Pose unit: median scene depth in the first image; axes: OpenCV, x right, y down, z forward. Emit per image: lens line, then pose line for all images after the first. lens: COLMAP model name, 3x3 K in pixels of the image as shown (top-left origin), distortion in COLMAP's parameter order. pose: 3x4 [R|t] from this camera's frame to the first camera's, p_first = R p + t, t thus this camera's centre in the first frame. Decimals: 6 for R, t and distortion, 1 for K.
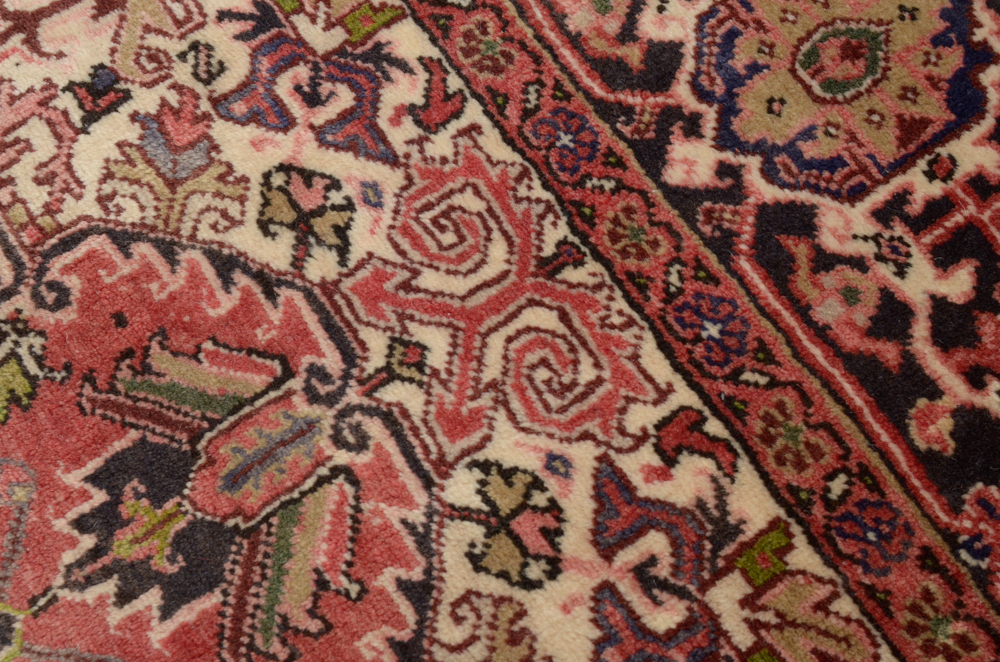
lens RADIAL K [[1465.5, 0, 500.0], [0, 1465.5, 331.0], [0, 0, 1]] dist [0.004655, 0.054232]
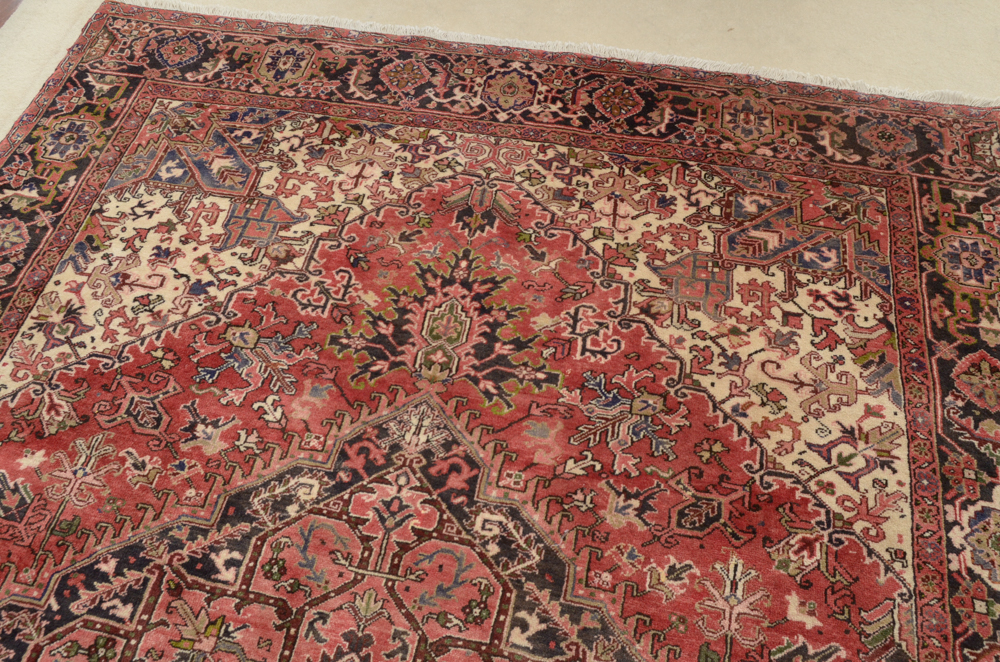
lens RADIAL K [[749.2, 0, 497.8], [0, 749.2, 339.3], [0, 0, 1]] dist [-0.099773, 0.054246]
pose [[0.702934, -0.564134, 0.433171, -1.348771], [0.656141, 0.749395, -0.088798, 0.638737], [-0.274523, 0.346641, 0.896927, -0.908850]]
